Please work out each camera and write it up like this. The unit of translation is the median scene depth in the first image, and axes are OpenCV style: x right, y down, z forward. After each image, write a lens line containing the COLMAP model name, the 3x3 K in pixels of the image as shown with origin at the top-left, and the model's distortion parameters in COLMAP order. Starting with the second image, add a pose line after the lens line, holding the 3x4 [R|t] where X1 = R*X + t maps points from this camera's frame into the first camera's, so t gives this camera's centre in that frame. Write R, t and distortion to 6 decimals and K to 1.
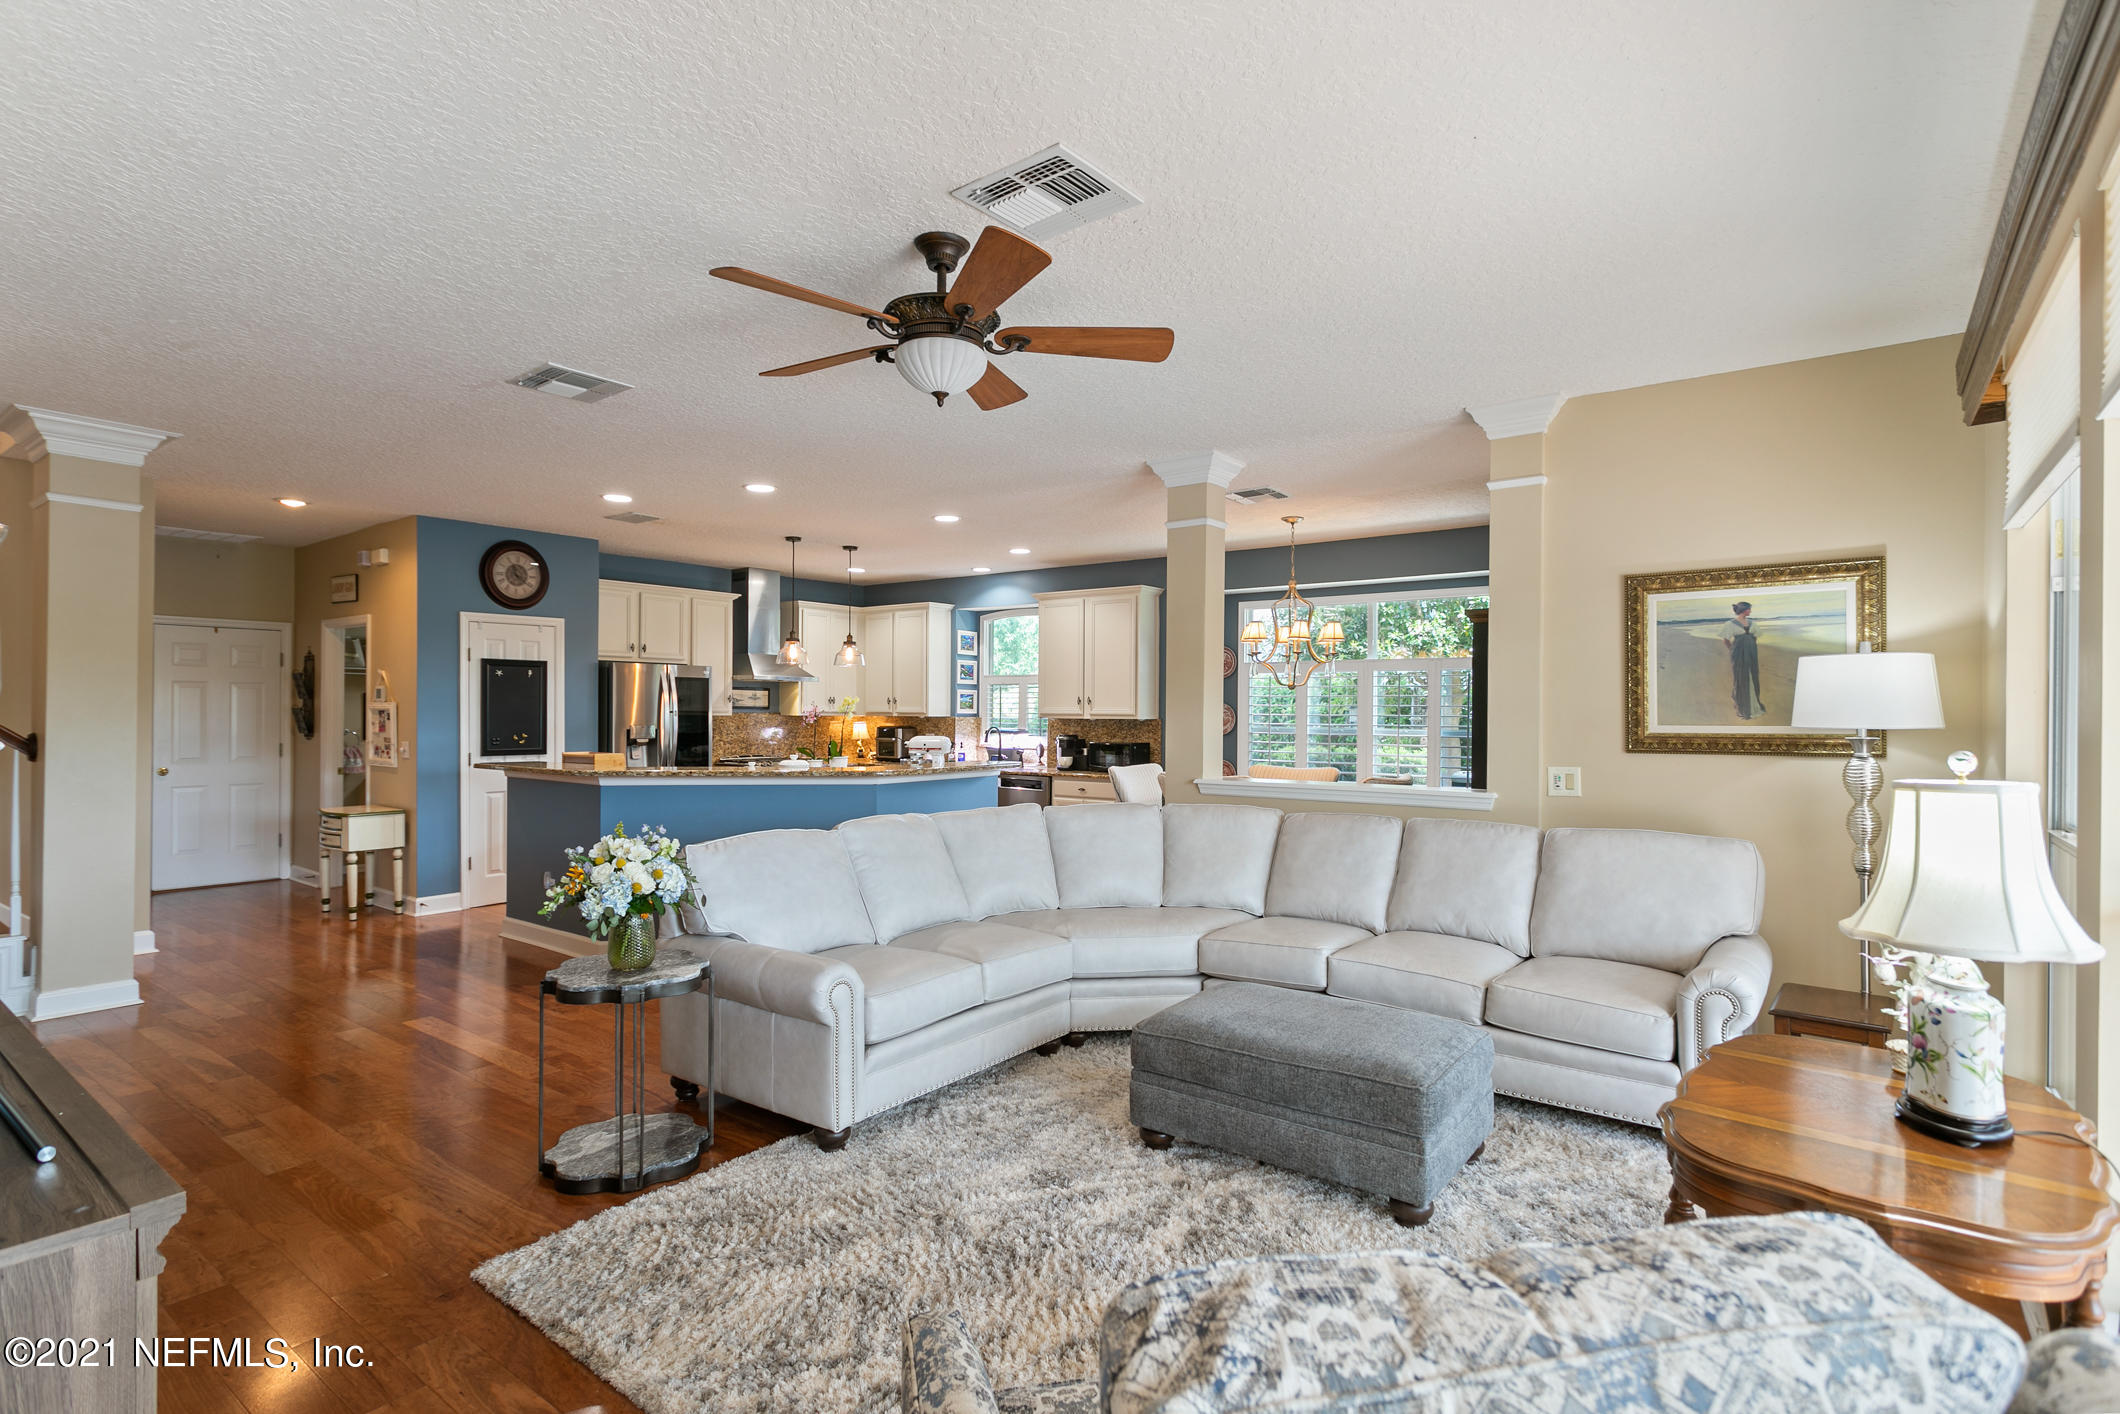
lens RADIAL K [[1021.0, 0, 1040.7], [0, 1021.0, 694.5], [0, 0, 1]] dist [0.001442, 0.000248]
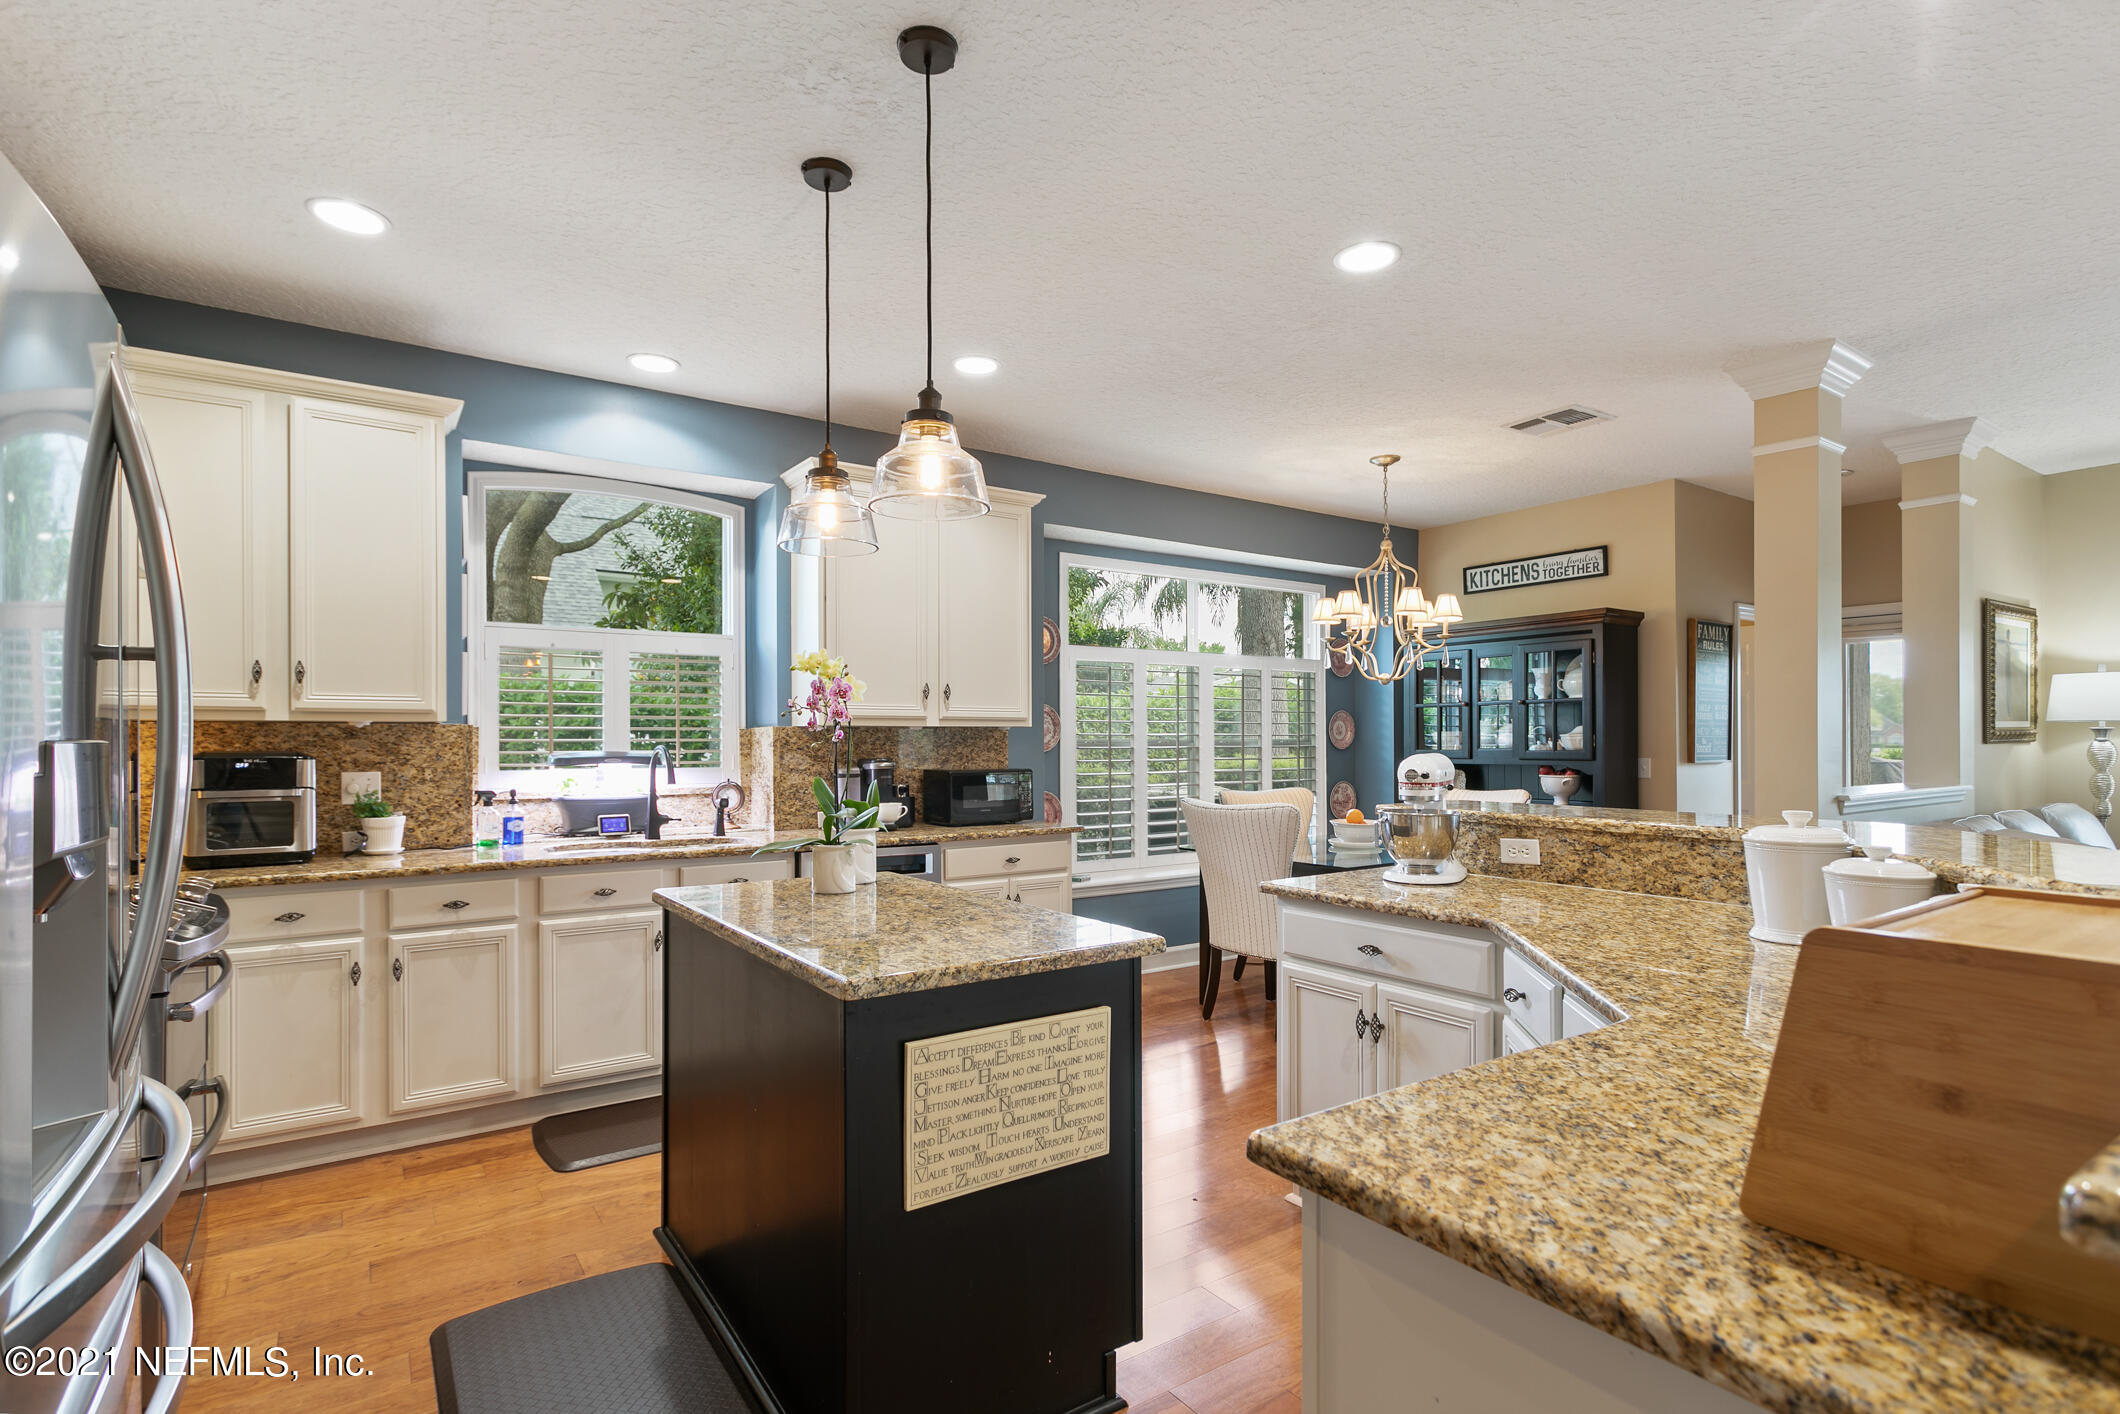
lens RADIAL K [[1024.4, 0, 1052.2], [0, 1024.4, 731.6], [0, 0, 1]] dist [0.001207, 0.001708]
pose [[0.285473, 0.003265, 0.958381, -0.390106], [-0.013321, 0.999911, 0.000562, 0.021944], [-0.958294, -0.012927, 0.285491, 0.698780]]
